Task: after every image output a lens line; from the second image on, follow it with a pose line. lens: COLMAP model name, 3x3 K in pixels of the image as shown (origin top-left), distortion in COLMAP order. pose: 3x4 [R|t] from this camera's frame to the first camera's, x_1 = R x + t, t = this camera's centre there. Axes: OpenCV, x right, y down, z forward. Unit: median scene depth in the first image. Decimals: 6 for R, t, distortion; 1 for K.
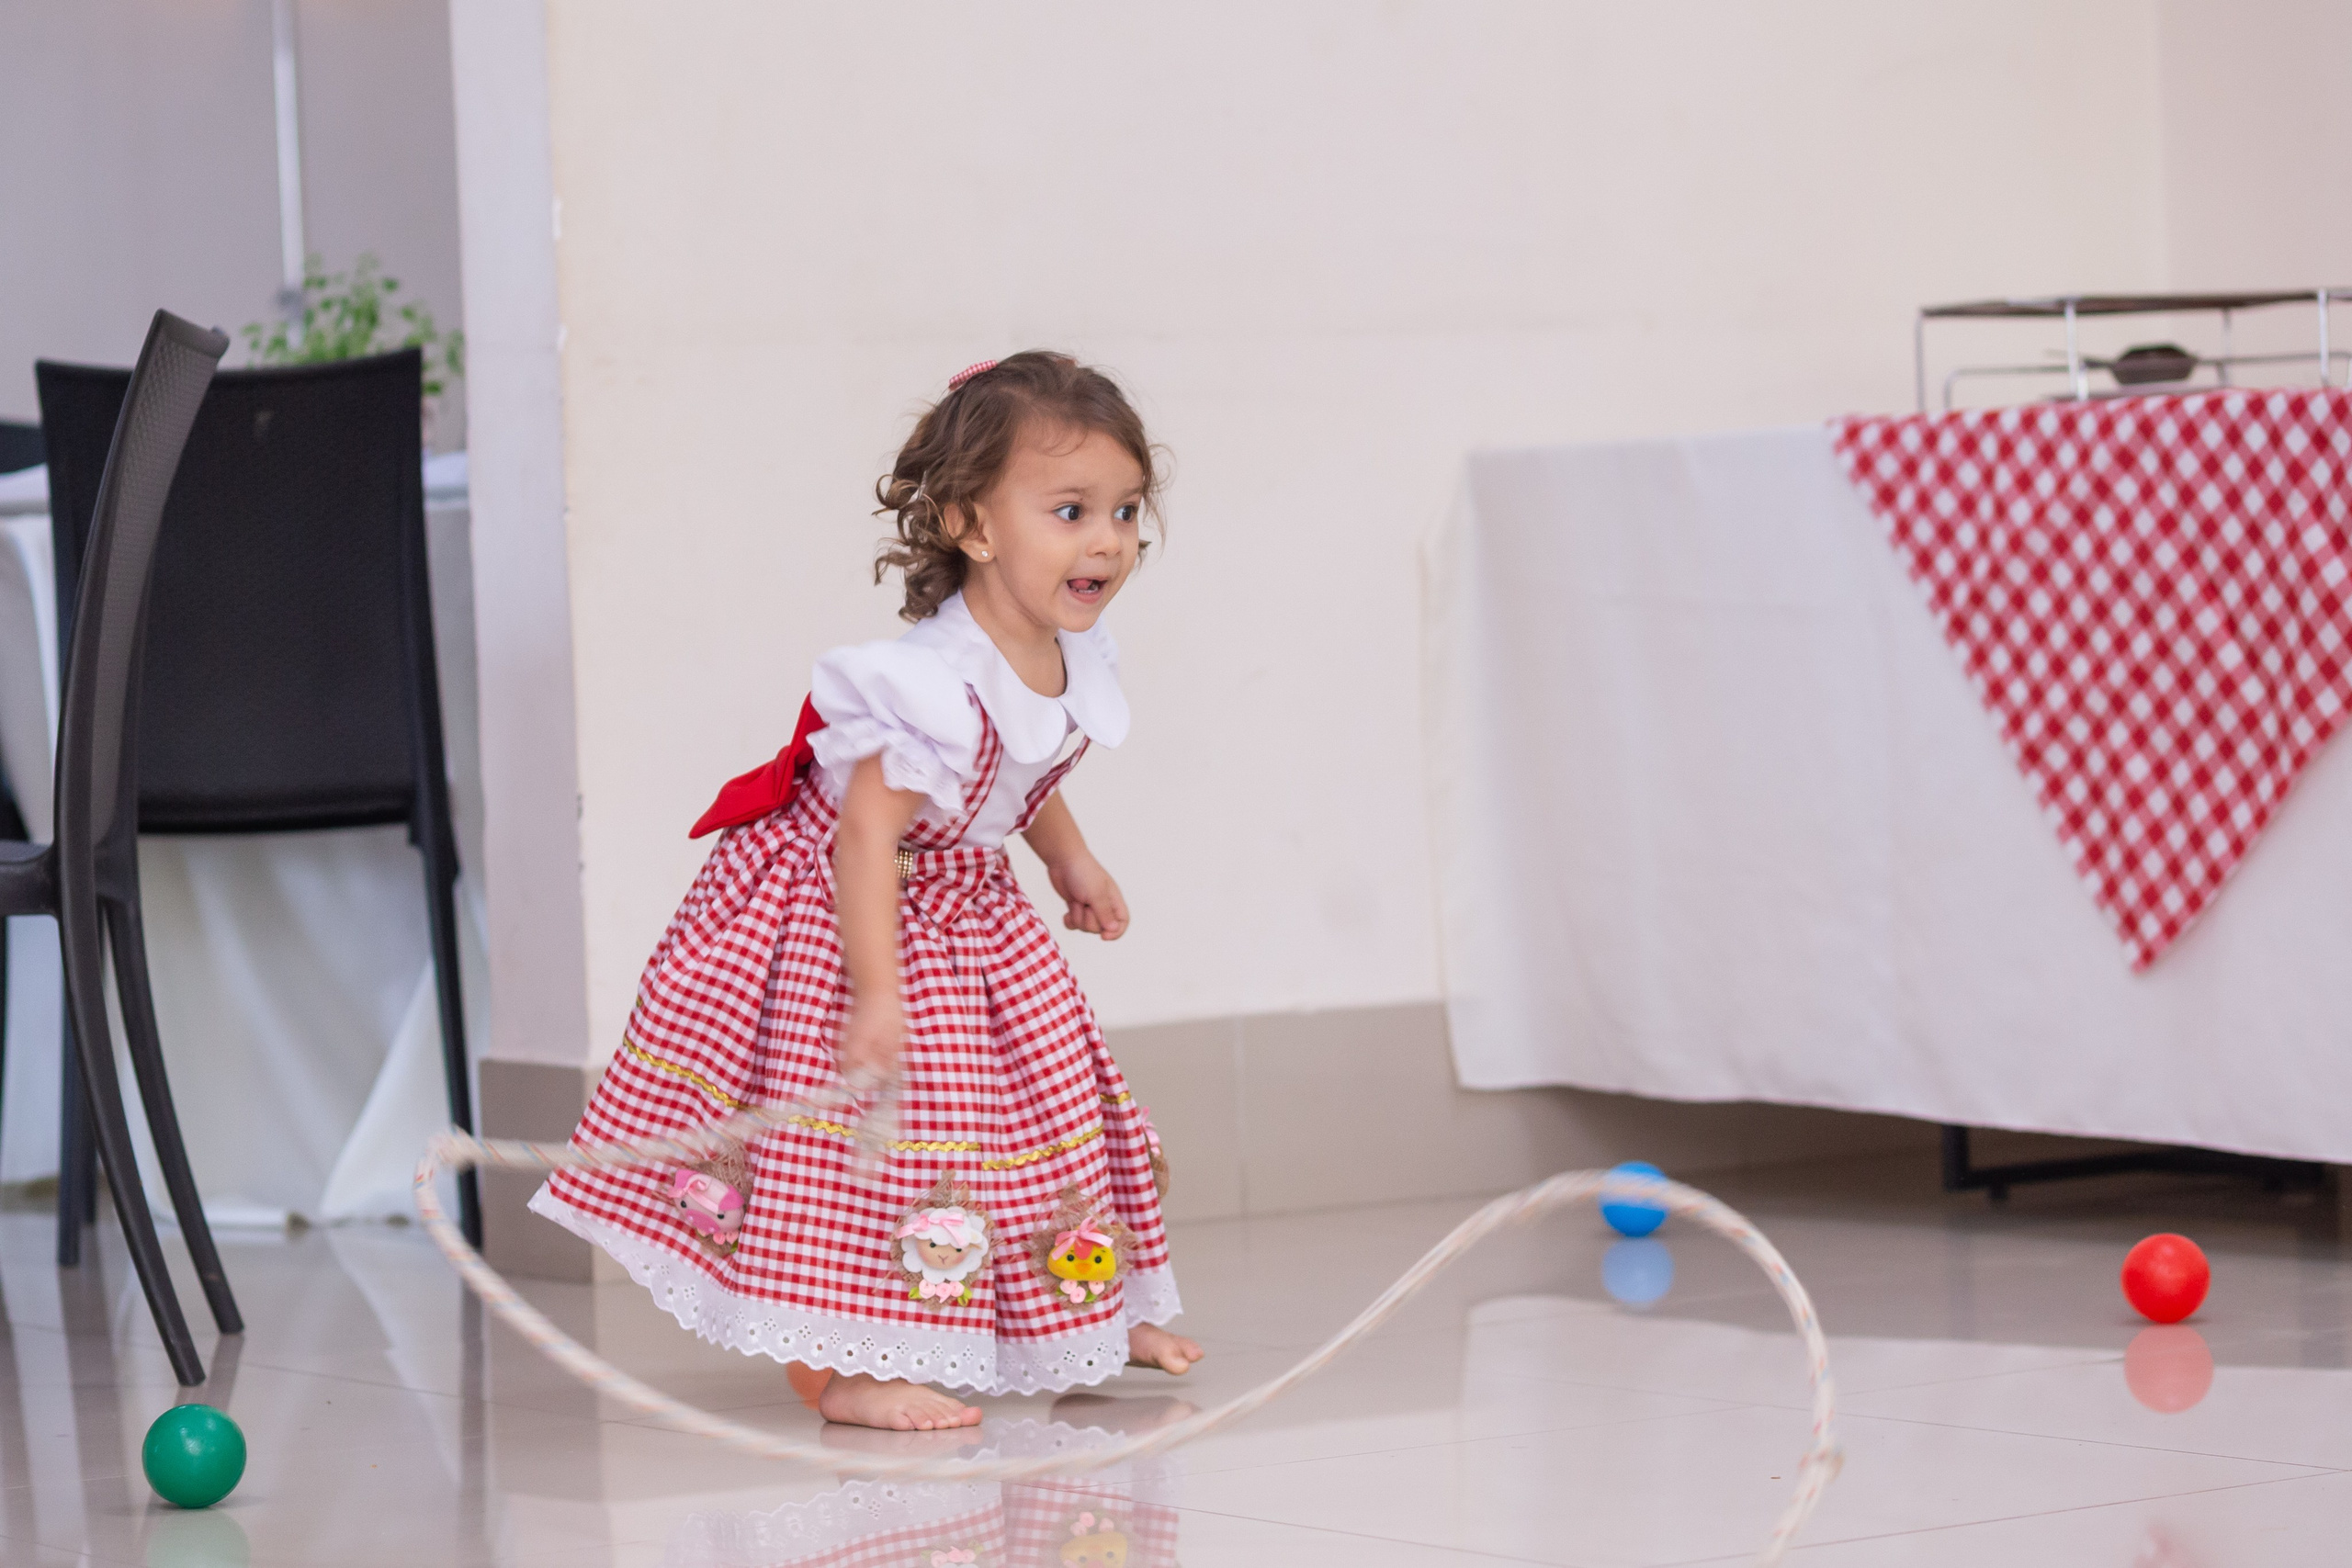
lens RADIAL K [[7462.2, 0, 1175.6], [0, 7462.2, 775.7], [0, 0, 1]] dist [-0.140866, 0.000000]
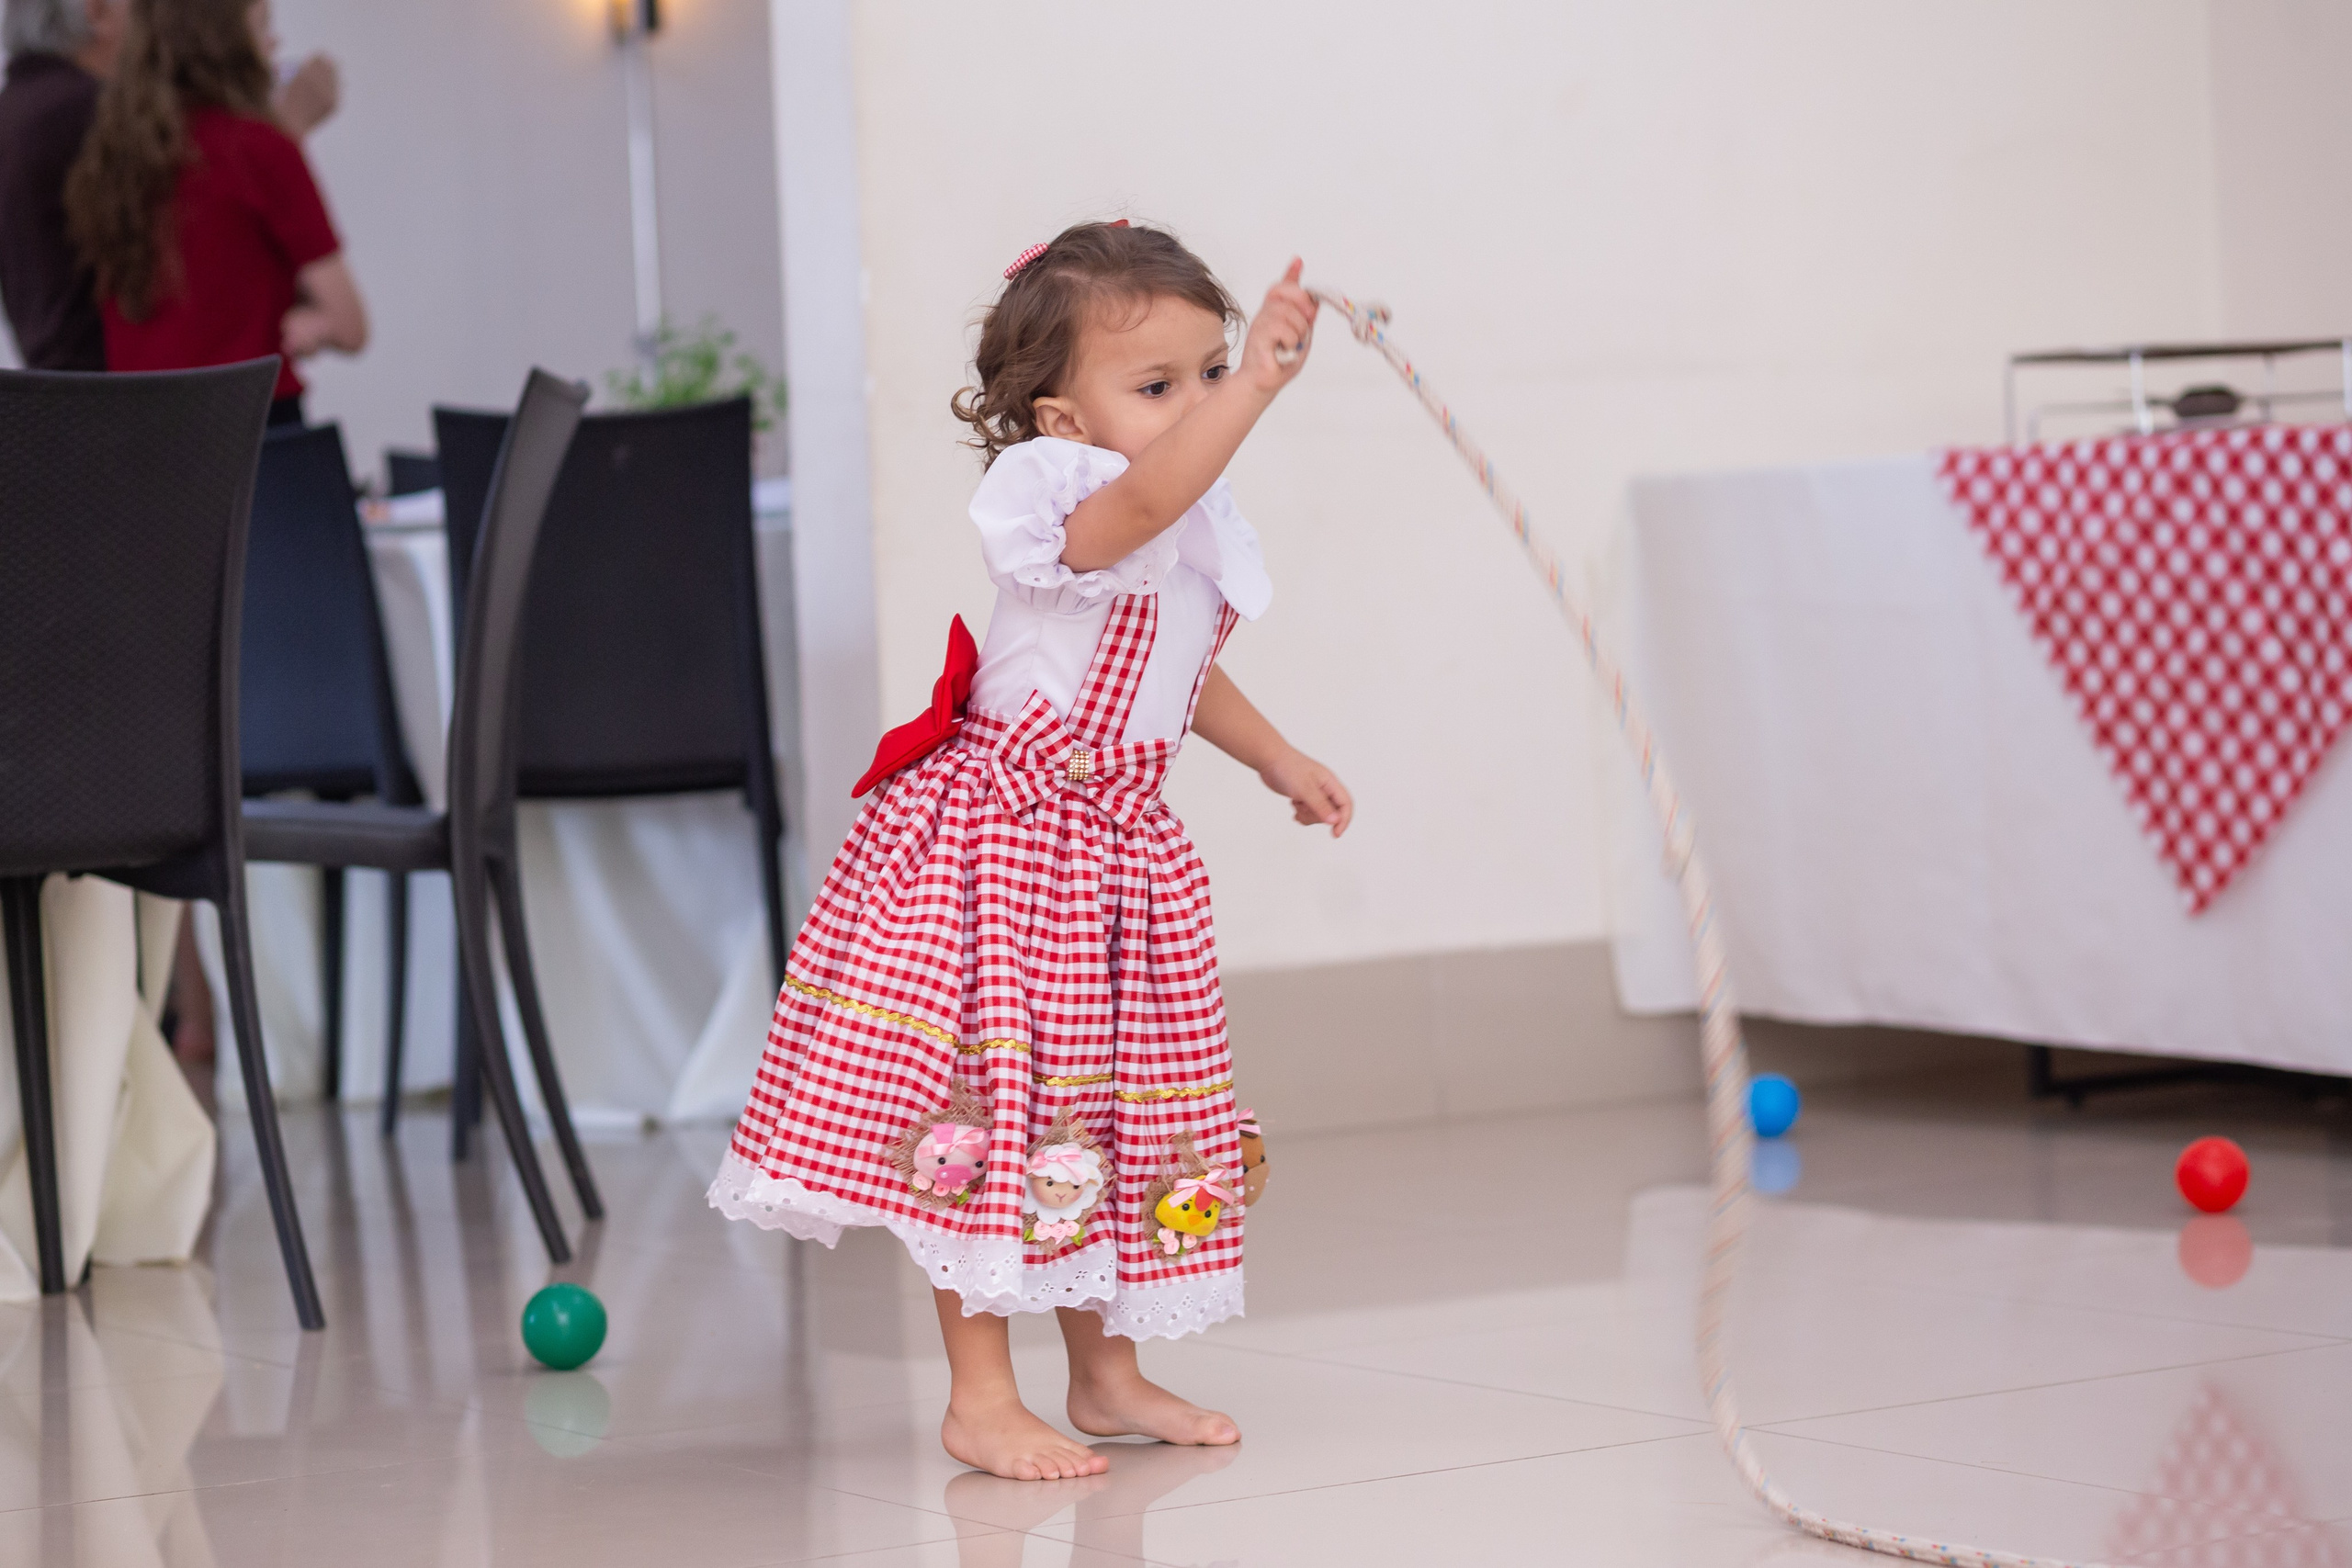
lens RADIAL K [[7462.2, 0, 1144.4], [0, 7462.2, 849.9], [0, 0, 1]] dist [-0.140866, 0.000000]
pose [[0.998682, 0.000151, -0.051329, 0.023081], [0.000762, 0.999842, 0.017766, -0.005418], [0.051324, -0.017782, 0.998524, -0.193784]]
